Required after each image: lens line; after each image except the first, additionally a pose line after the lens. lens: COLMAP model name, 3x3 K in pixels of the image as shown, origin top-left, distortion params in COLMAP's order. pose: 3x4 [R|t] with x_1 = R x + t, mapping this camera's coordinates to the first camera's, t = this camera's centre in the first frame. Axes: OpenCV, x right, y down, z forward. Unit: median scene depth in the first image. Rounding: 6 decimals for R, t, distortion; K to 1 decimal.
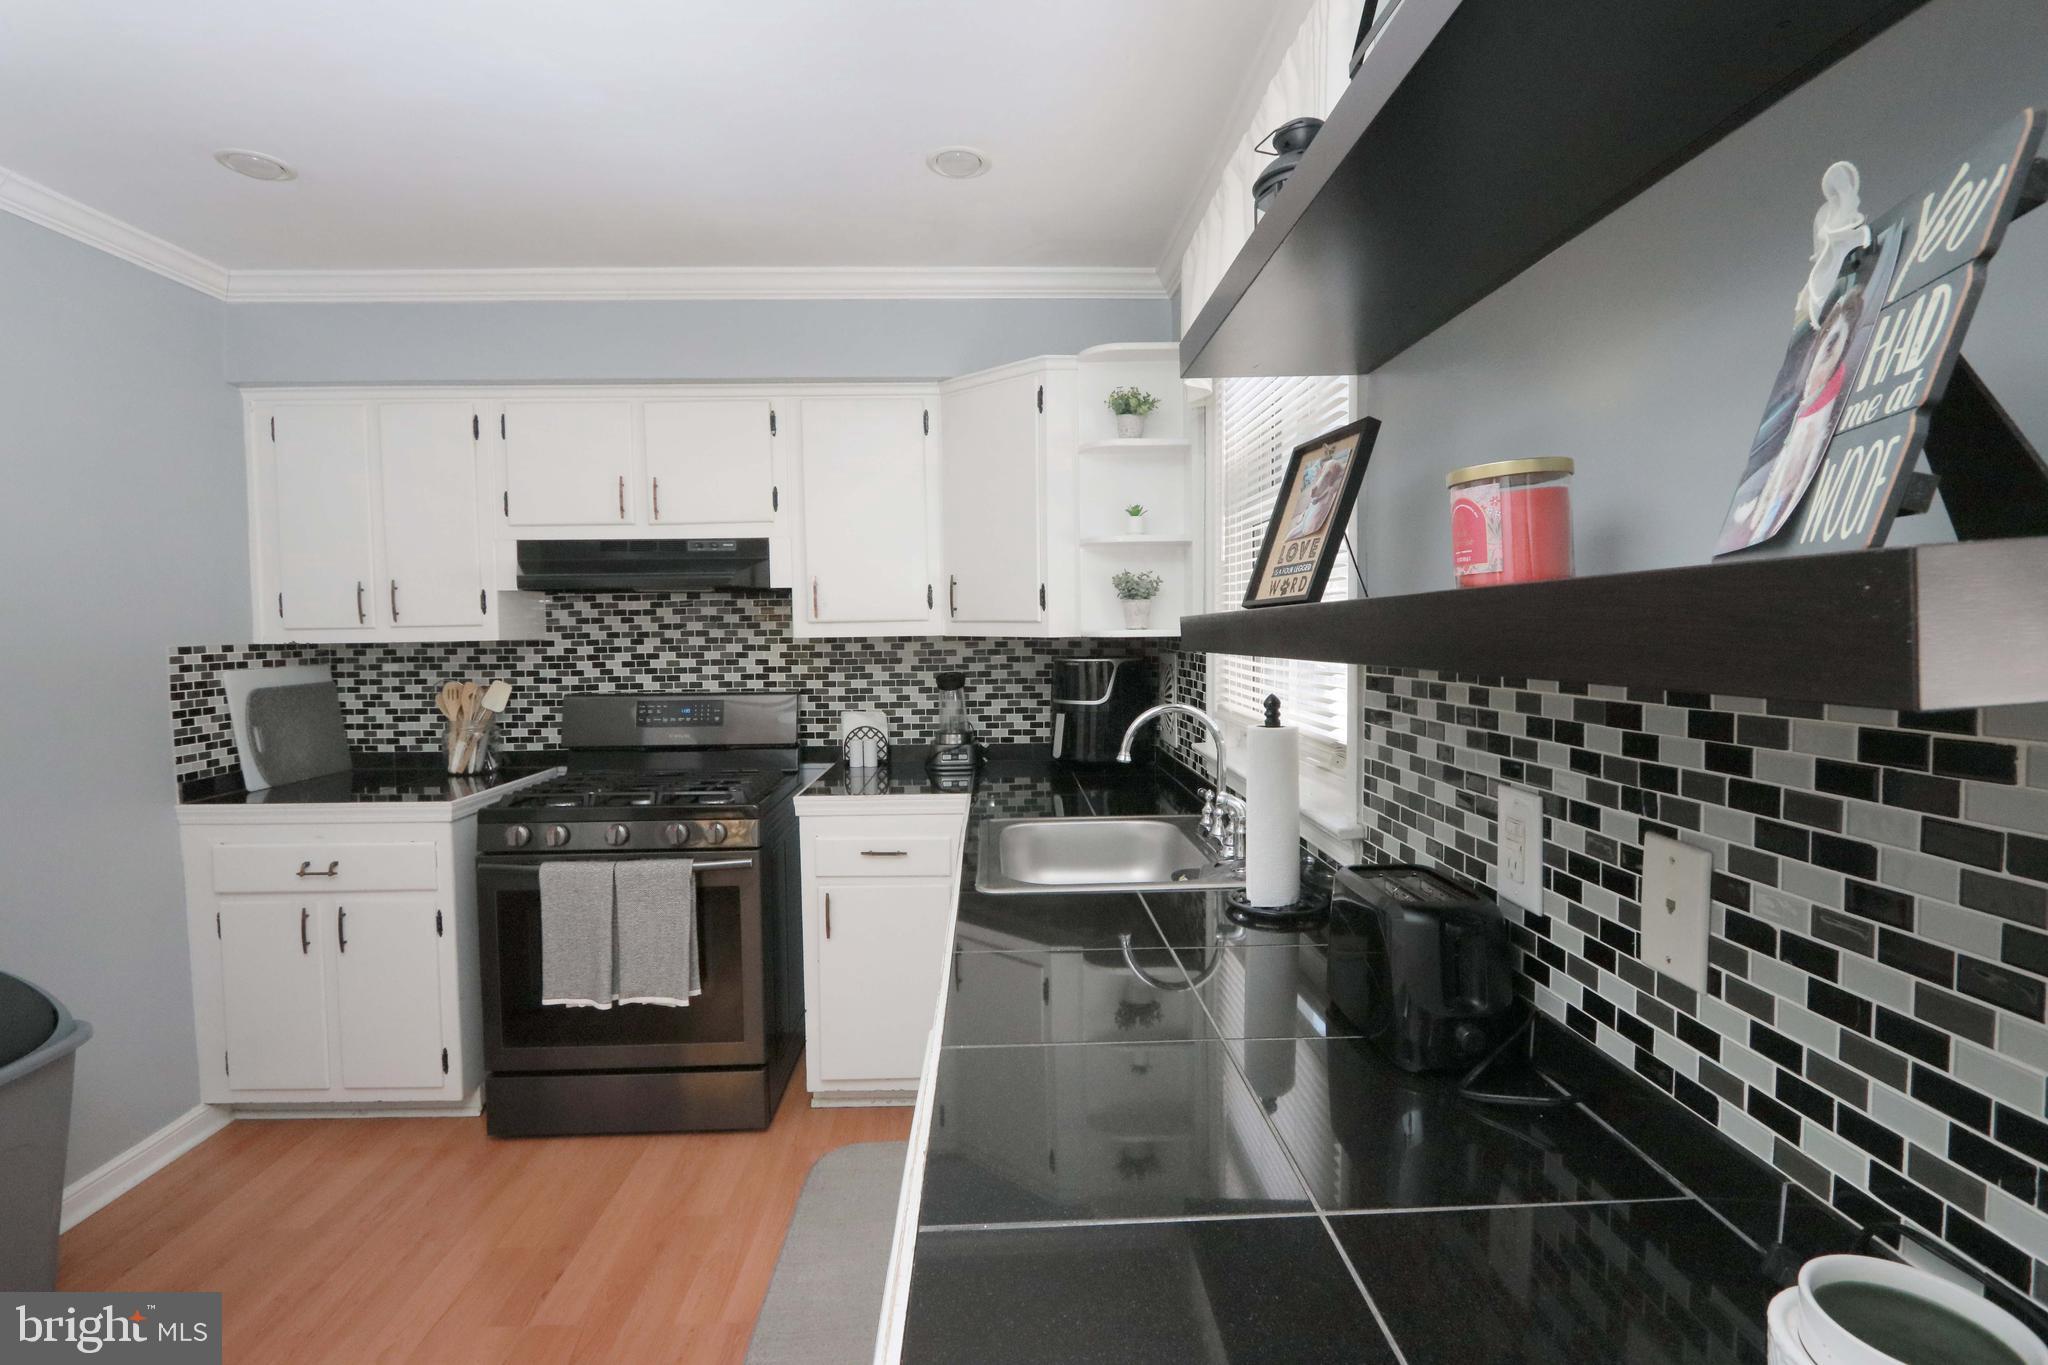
lens RADIAL K [[942.4, 0, 1025.5], [0, 942.4, 678.1], [0, 0, 1]] dist [-0.022424, 0.004569]
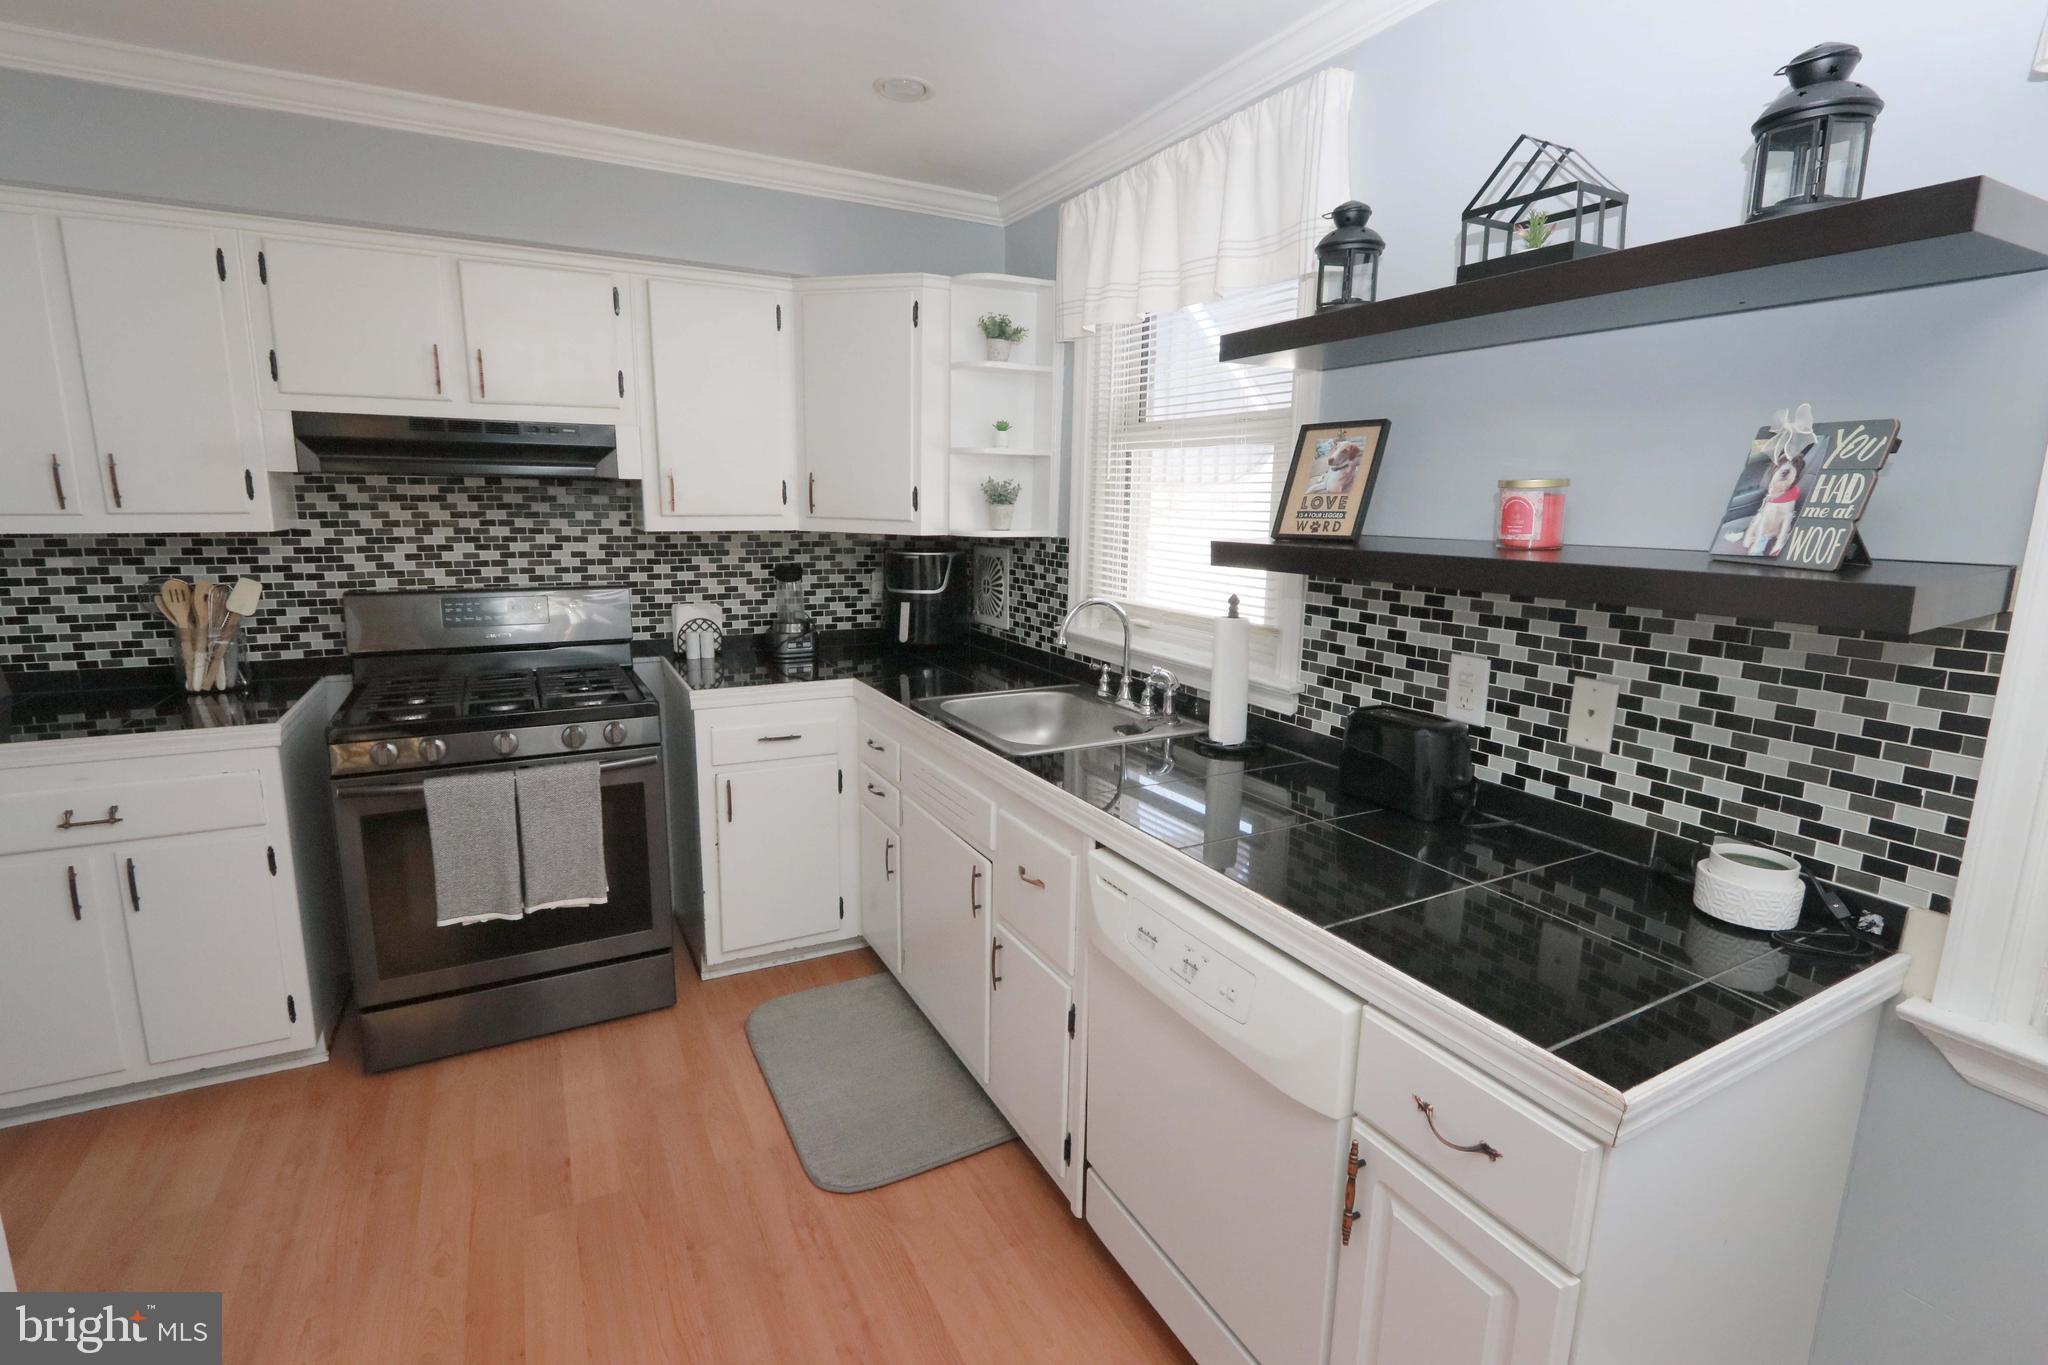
lens RADIAL K [[942.4, 0, 1019.8], [0, 942.4, 677.2], [0, 0, 1]] dist [-0.022424, 0.004569]
pose [[0.897320, -0.057000, 0.437684, -0.381611], [-0.002729, 0.990891, 0.134640, -0.028502], [-0.441372, -0.122009, 0.888991, -0.066184]]
